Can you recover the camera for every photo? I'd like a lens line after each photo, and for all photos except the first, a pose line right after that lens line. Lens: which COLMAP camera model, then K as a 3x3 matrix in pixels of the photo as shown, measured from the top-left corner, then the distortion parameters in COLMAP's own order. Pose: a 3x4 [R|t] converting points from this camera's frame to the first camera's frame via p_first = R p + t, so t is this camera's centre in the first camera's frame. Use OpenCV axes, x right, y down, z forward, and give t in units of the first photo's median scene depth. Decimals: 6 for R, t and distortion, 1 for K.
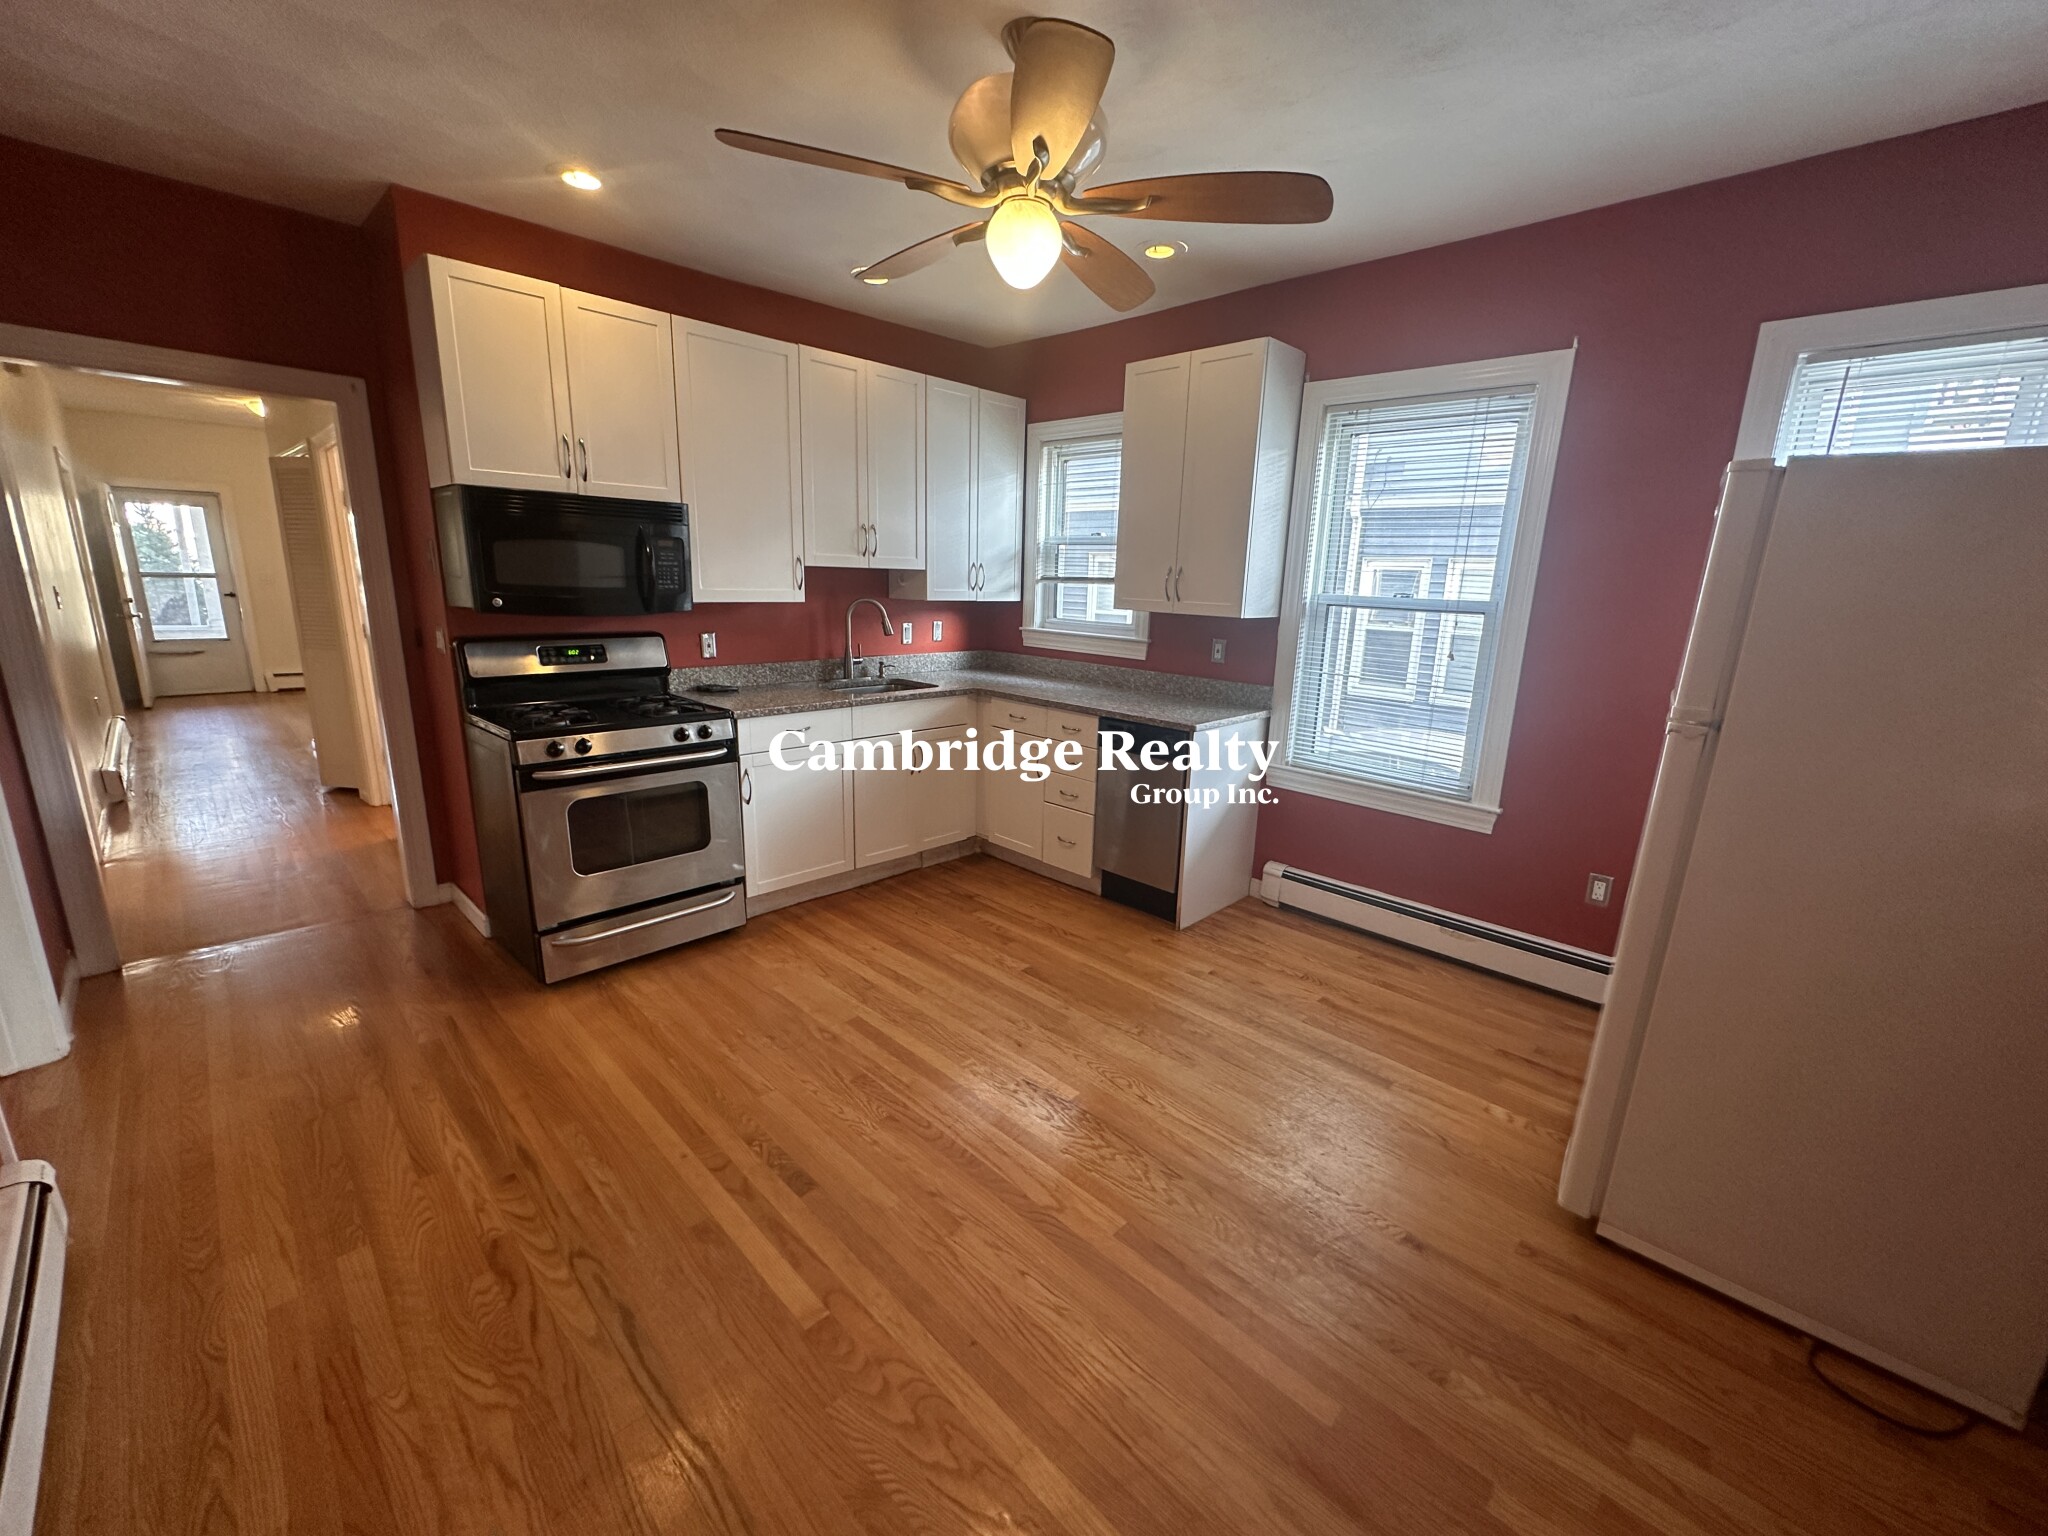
lens RADIAL K [[820.9, 0, 1026.5], [0, 820.9, 768.4], [0, 0, 1]] dist [0.003379, -0.000004]
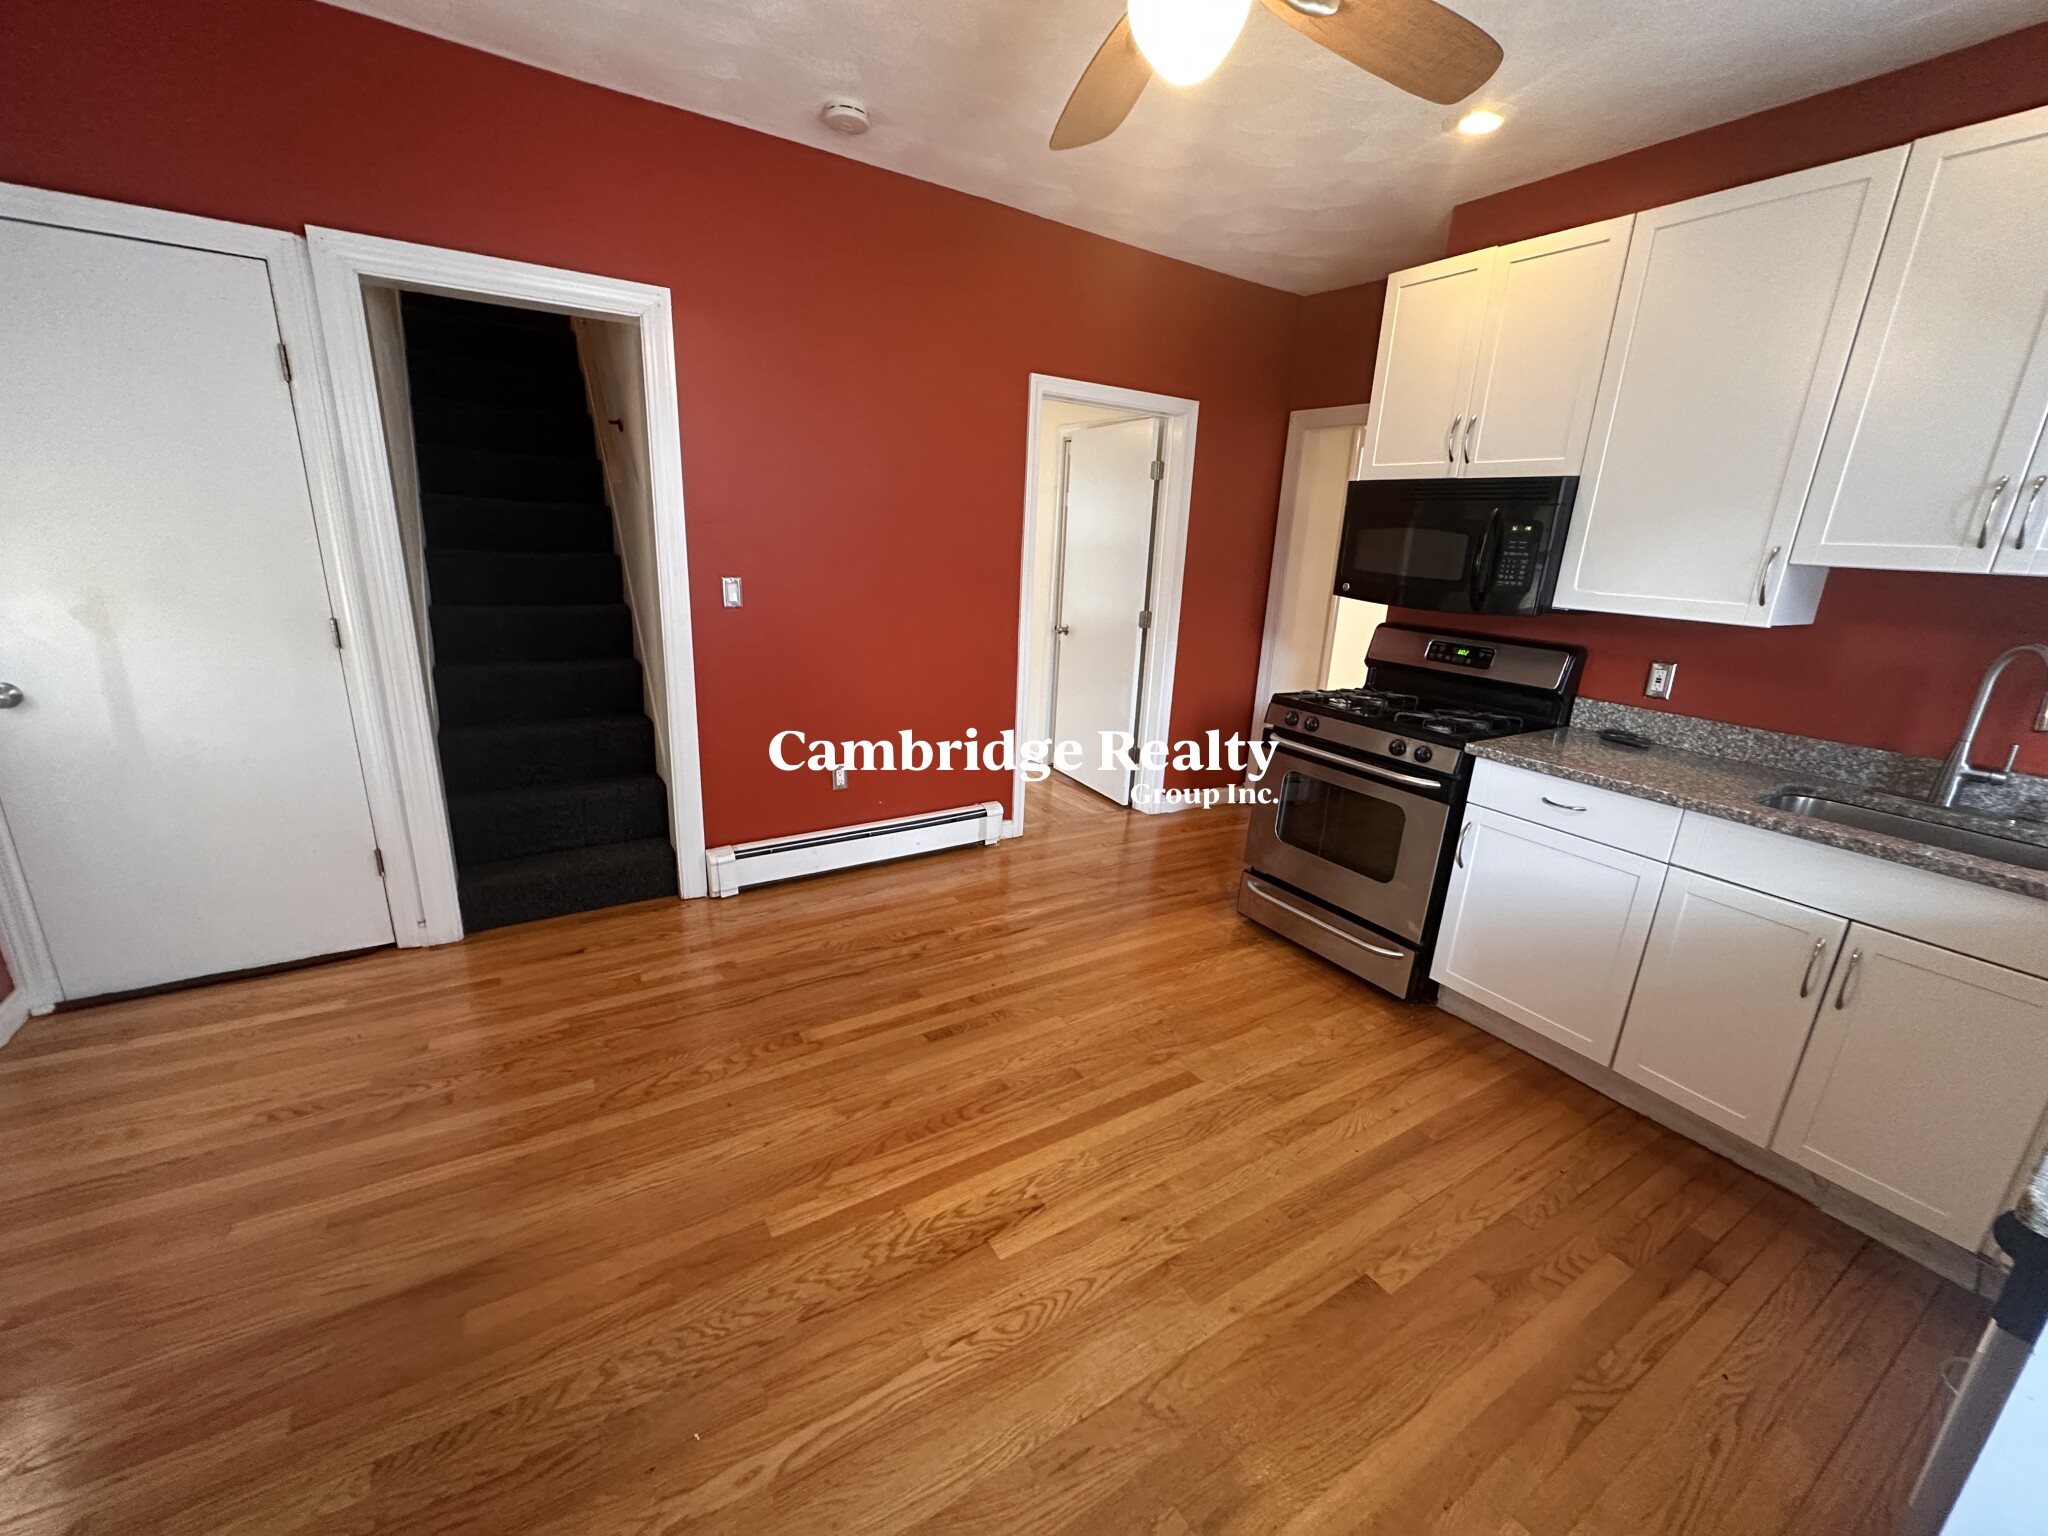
lens RADIAL K [[820.9, 0, 1025.8], [0, 820.9, 766.3], [0, 0, 1]] dist [0.003379, -0.000004]
pose [[-0.234098, 0.230027, -0.944609, 0.529421], [-0.275201, 0.916190, 0.291308, -0.178649], [0.932450, 0.328152, -0.151175, 0.816719]]
